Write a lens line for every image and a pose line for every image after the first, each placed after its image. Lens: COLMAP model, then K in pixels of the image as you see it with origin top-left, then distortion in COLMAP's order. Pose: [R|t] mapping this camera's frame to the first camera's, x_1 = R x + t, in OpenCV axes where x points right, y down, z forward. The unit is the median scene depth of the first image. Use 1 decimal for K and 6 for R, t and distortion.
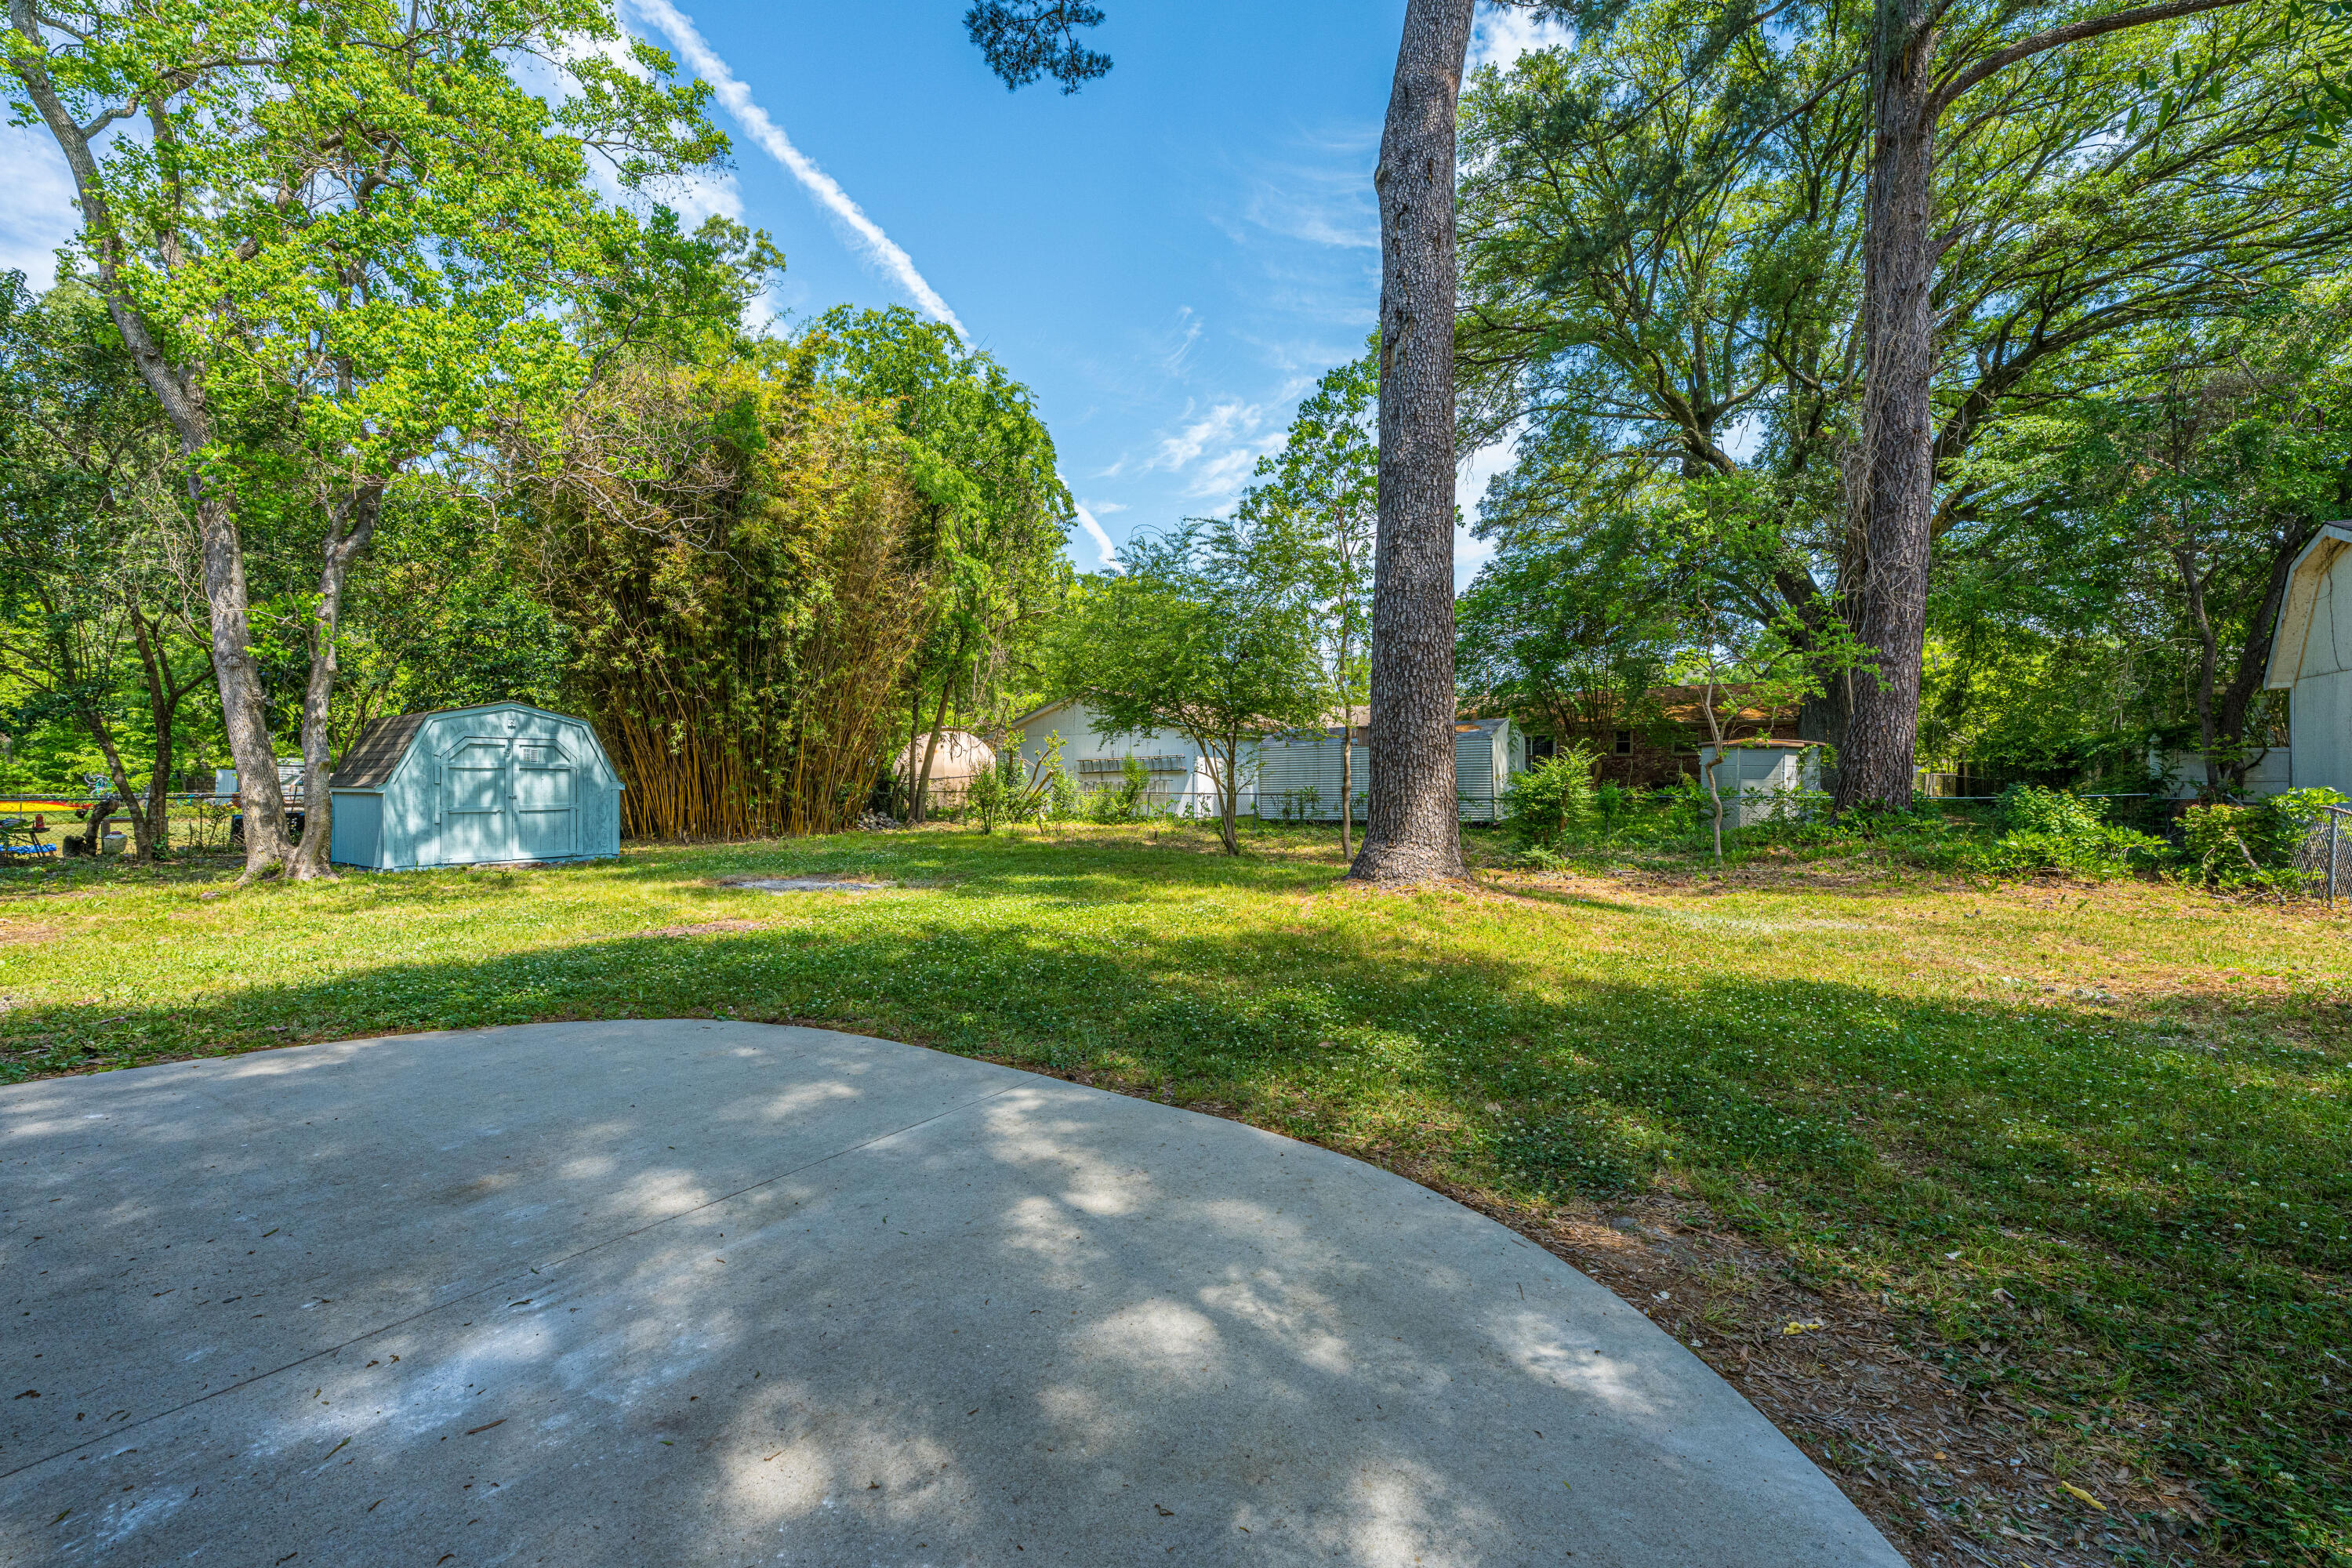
lens RADIAL K [[941.9, 0, 1172.1], [0, 941.9, 770.3], [0, 0, 1]] dist [-0.000751, 0.000503]
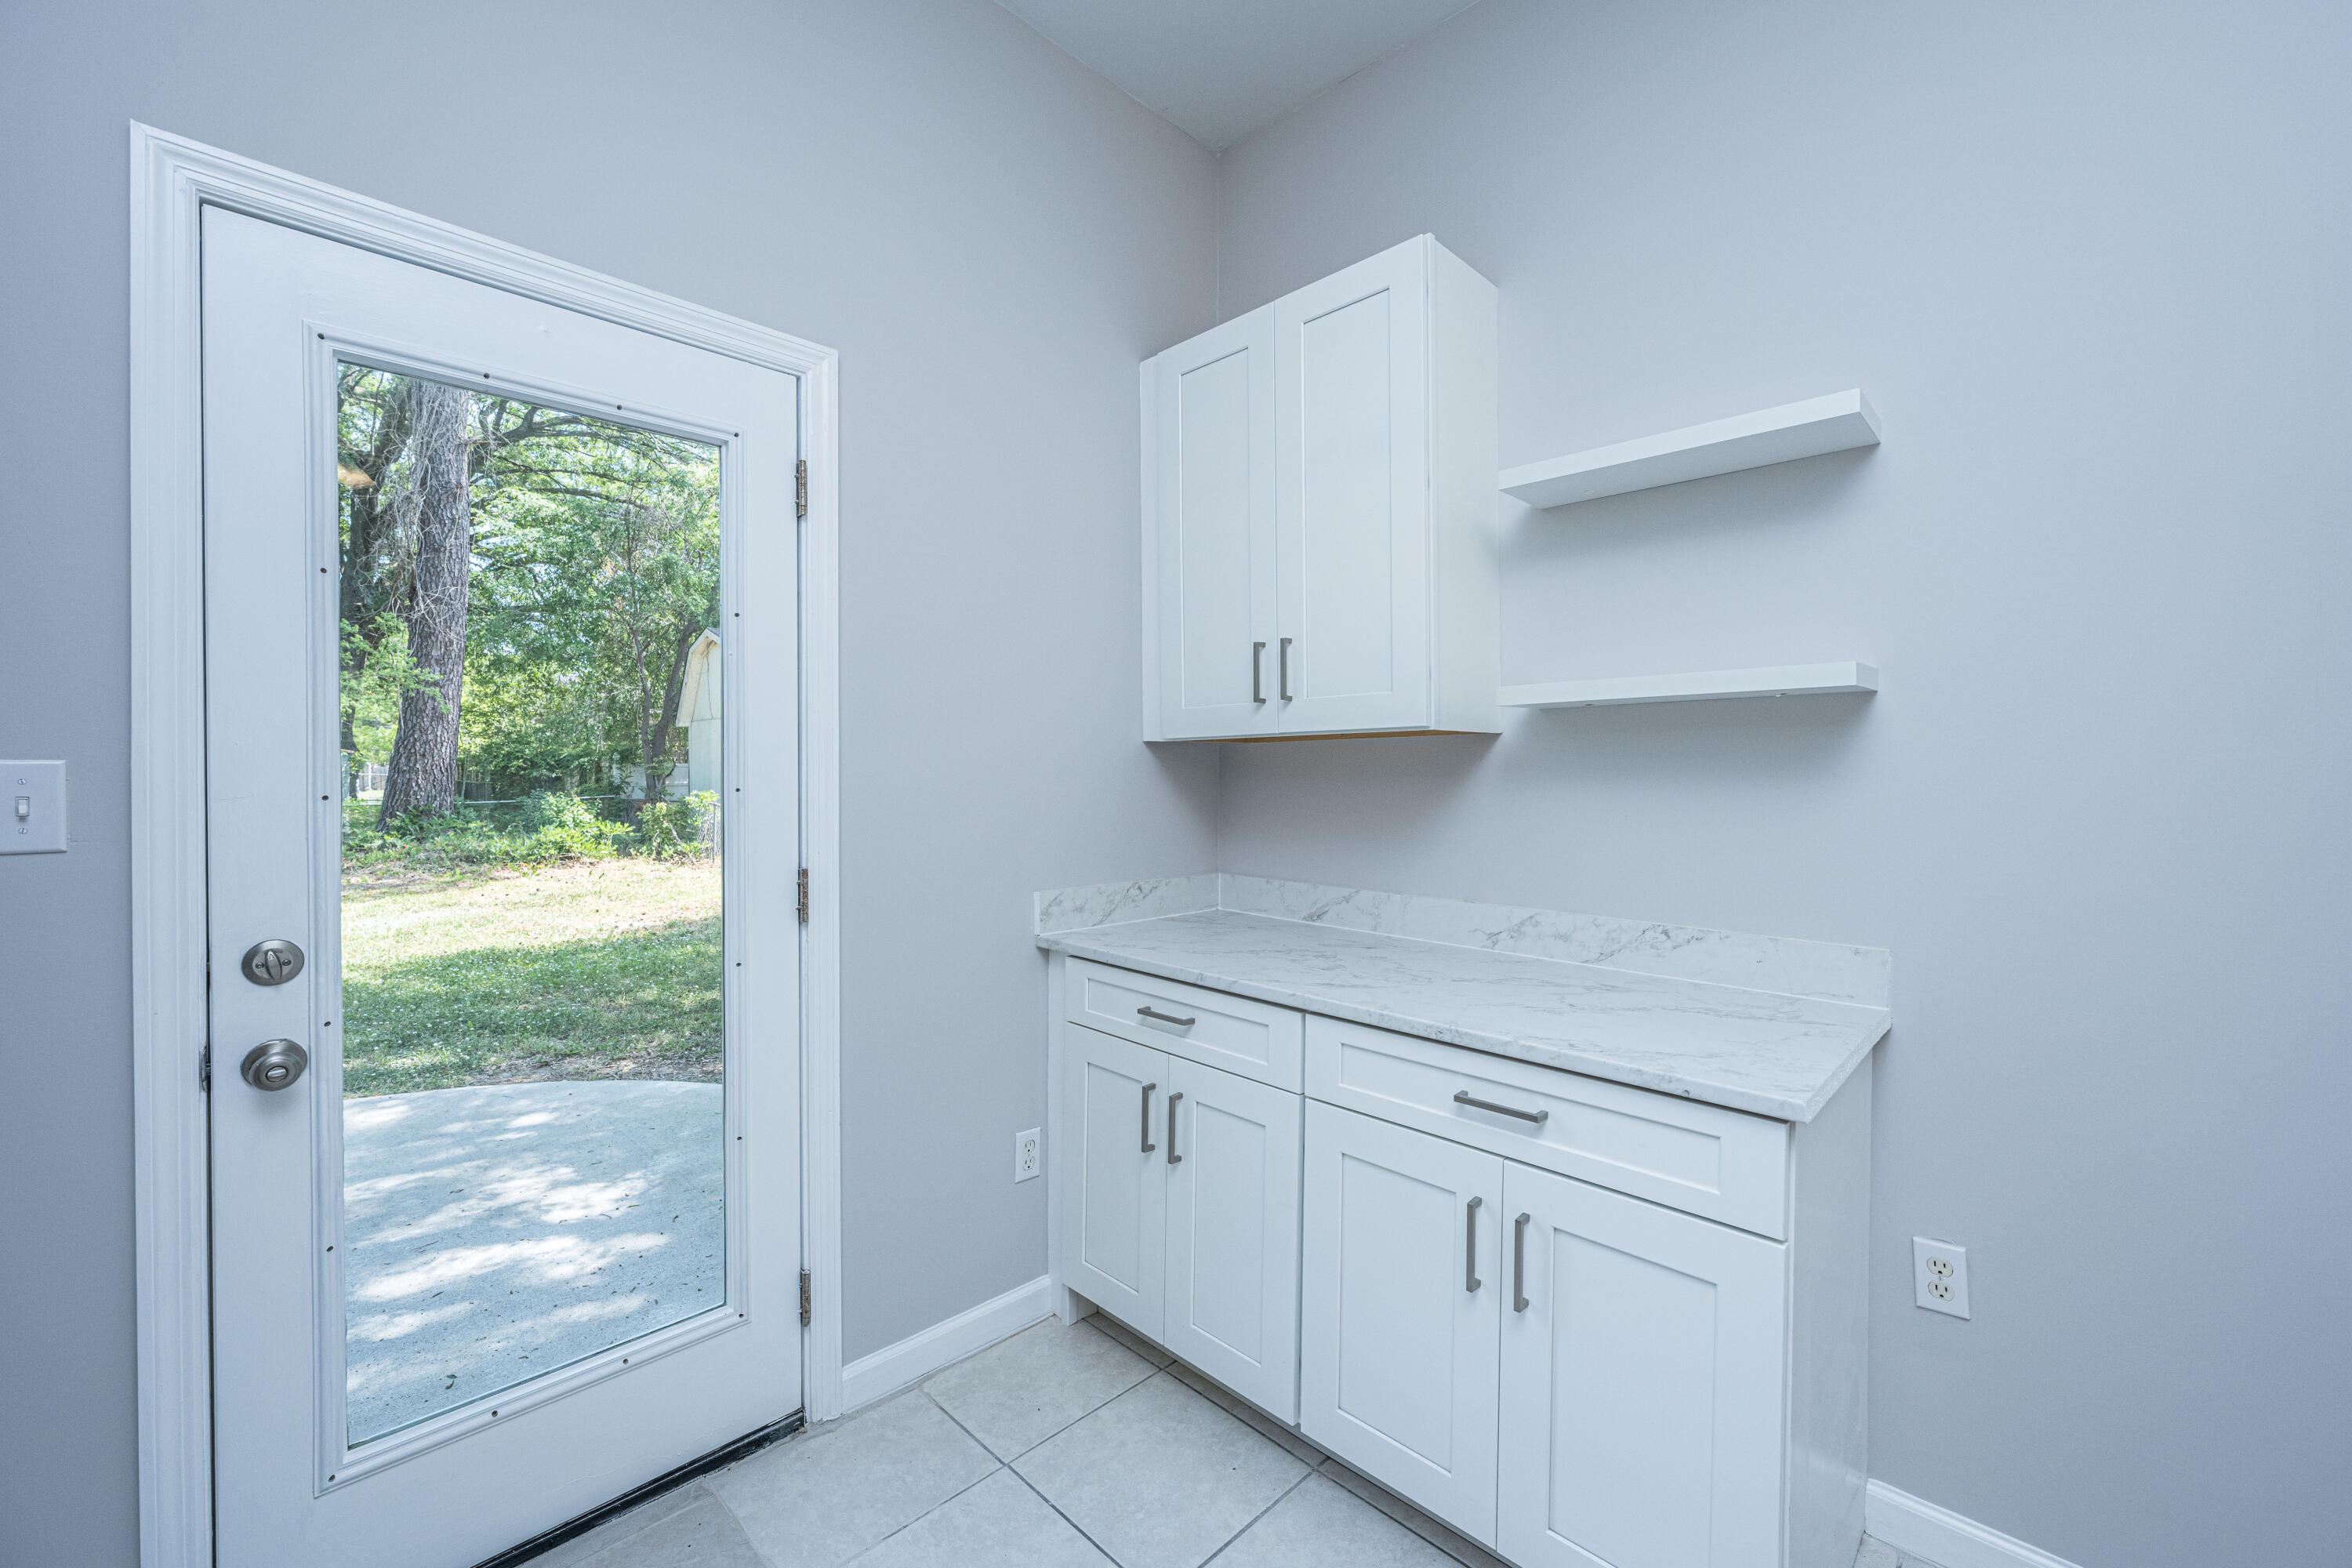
lens RADIAL K [[941.9, 0, 1169.8], [0, 941.9, 779.3], [0, 0, 1]] dist [-0.000751, 0.000503]
pose [[0.202667, -0.005741, 0.979231, -0.209084], [-0.004035, 0.999969, 0.006697, -0.014851], [-0.979239, -0.005308, 0.202637, -0.115689]]
